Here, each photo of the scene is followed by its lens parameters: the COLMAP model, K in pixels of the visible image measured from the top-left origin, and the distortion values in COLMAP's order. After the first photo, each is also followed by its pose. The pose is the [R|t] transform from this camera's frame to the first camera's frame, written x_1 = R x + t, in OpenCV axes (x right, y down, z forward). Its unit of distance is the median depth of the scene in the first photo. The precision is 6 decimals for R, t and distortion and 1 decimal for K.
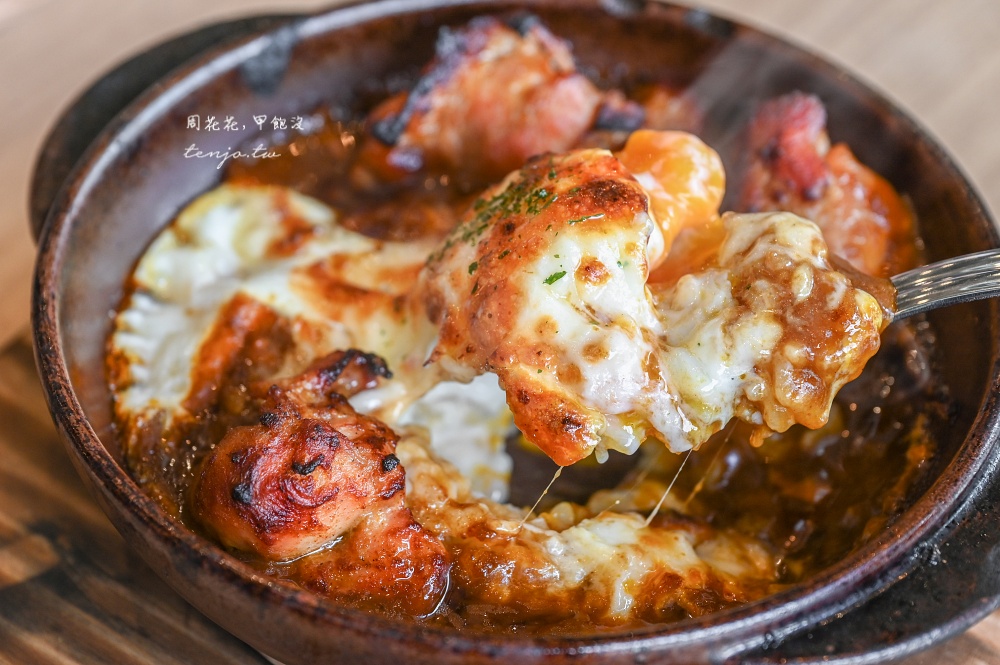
lens RADIAL K [[2632.5, 0, 498.8], [0, 2632.5, 273.1], [0, 0, 1]] dist [0.477195, -7.831144]
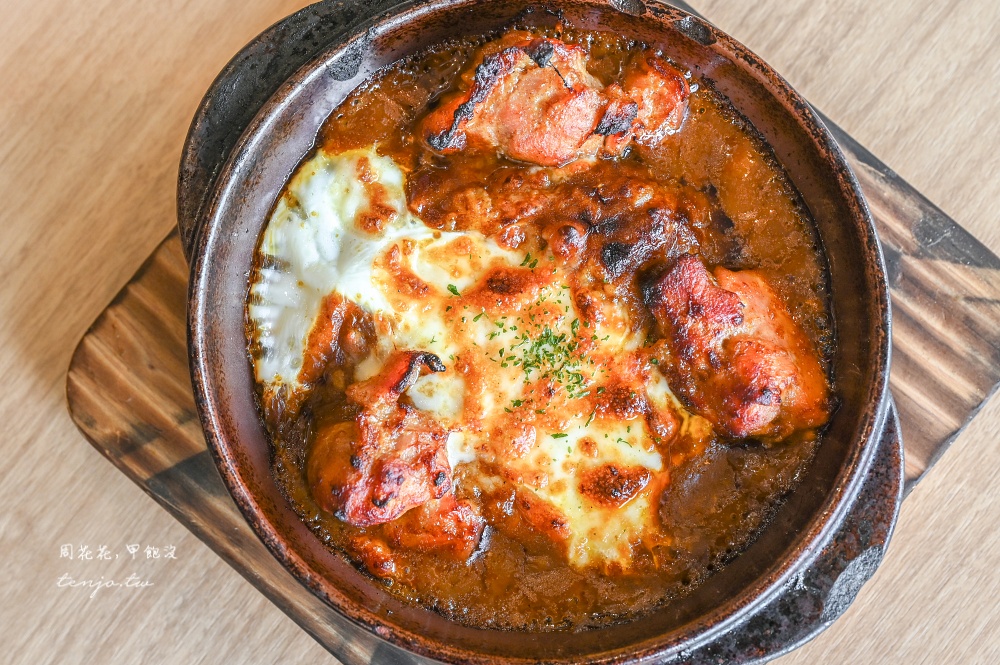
lens RADIAL K [[1799.8, 0, 500.0], [0, 1799.8, 332.5], [0, 0, 1]] dist [-0.008013, -0.015357]
pose [[0.997986, 0.027917, -0.056957, 0.047988], [0.015479, 0.763612, 0.645489, -0.646905], [0.061513, -0.645071, 0.761643, 0.296105]]
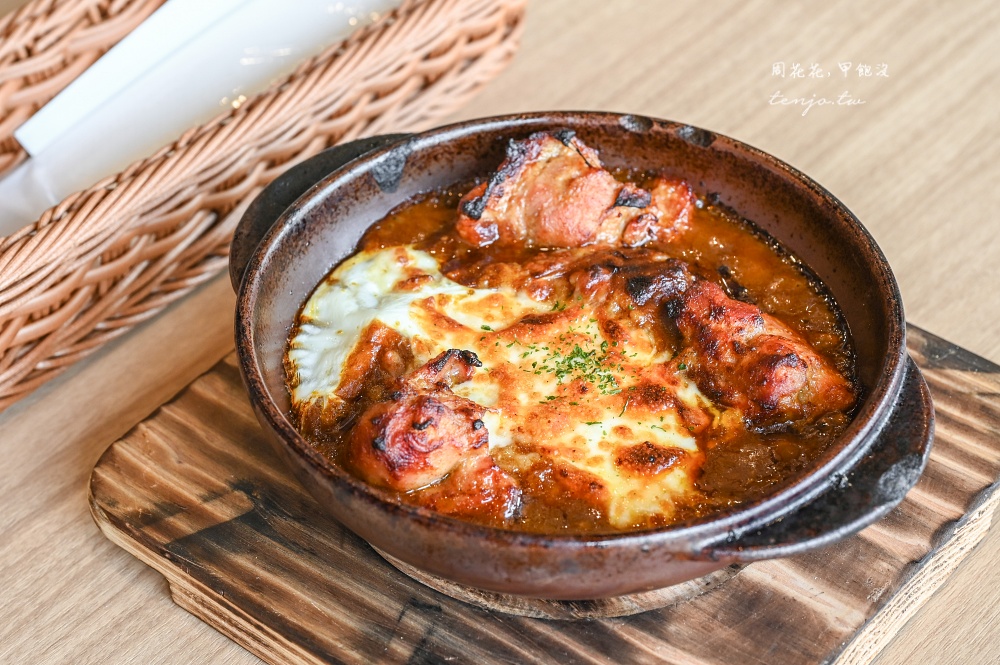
lens RADIAL K [[2214.3, 0, 500.0], [0, 2214.3, 332.5], [0, 0, 1]] dist [-0.048197, 0.221765]
pose [[0.999334, -0.014063, -0.033672, 0.014028], [0.013093, 0.999498, -0.028860, 0.054923], [0.034061, 0.028400, 0.999016, -0.245399]]
